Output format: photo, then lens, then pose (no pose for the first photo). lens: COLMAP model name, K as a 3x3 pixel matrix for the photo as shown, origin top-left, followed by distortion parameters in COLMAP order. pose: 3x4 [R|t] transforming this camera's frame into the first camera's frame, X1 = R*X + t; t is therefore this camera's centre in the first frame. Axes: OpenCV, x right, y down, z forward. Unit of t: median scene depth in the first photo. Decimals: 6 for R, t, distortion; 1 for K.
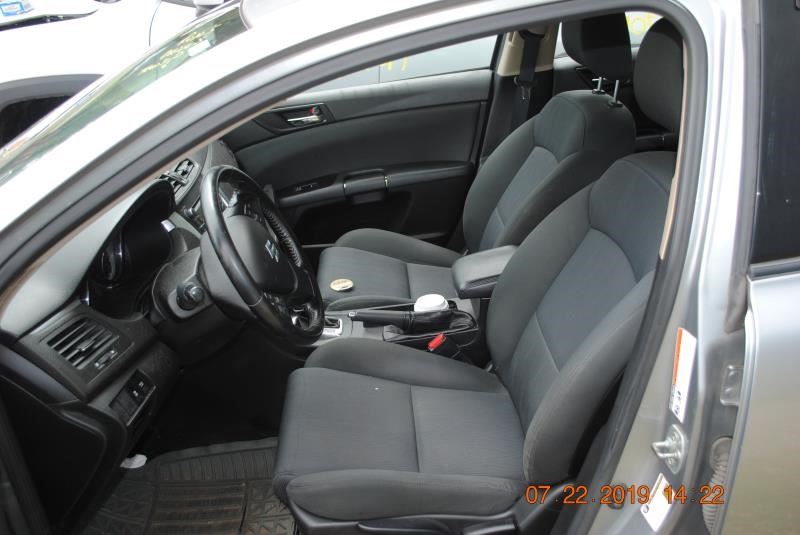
lens RADIAL K [[669.3, 0, 400.0], [0, 669.3, 267.5], [0, 0, 1]] dist [-0.003637, -0.161912]
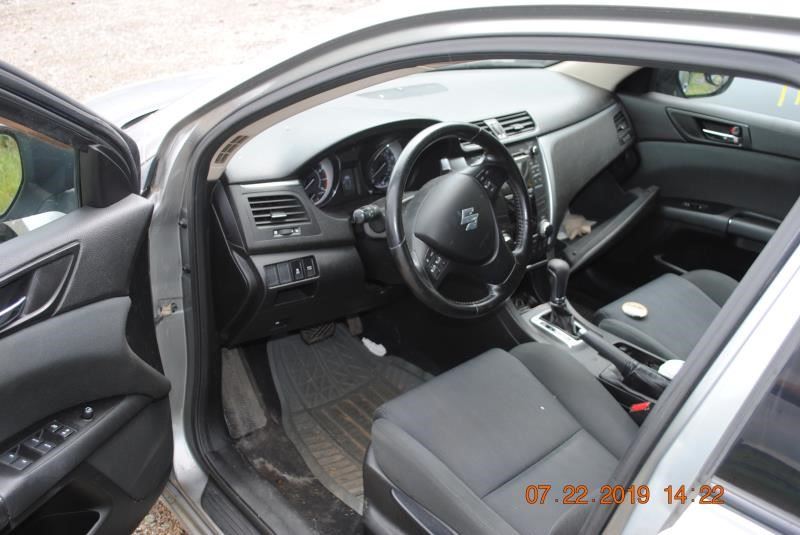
lens RADIAL K [[669.3, 0, 400.0], [0, 669.3, 267.5], [0, 0, 1]] dist [-0.003637, -0.161912]
pose [[0.663889, 0.453939, -0.594298, 0.270704], [-0.430099, 0.881880, 0.193139, -0.078997], [0.611773, 0.127384, 0.780709, 0.107305]]
